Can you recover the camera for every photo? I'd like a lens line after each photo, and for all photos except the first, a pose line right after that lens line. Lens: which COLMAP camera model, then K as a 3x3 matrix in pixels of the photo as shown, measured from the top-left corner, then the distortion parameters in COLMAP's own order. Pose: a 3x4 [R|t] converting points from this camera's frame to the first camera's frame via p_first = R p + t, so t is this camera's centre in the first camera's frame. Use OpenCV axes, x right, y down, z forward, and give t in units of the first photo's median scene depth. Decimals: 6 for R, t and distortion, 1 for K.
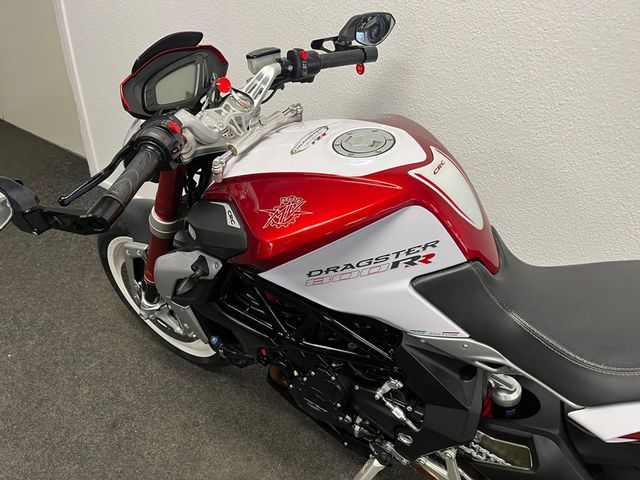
lens RADIAL K [[485.7, 0, 319.8], [0, 485.7, 242.3], [0, 0, 1]] dist [0.023057, -0.001187]
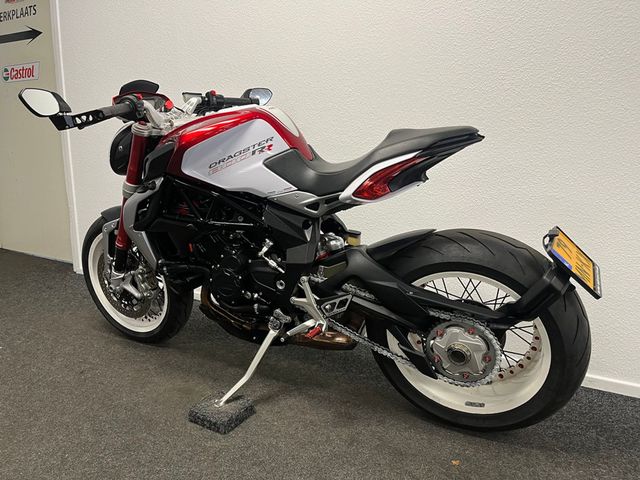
lens RADIAL K [[485.7, 0, 319.8], [0, 485.7, 242.3], [0, 0, 1]] dist [0.023057, -0.001187]
pose [[0.995605, -0.068213, 0.064170, 0.255774], [0.088071, 0.914947, -0.393847, 1.096824], [-0.031847, 0.397767, 0.916934, -0.601077]]
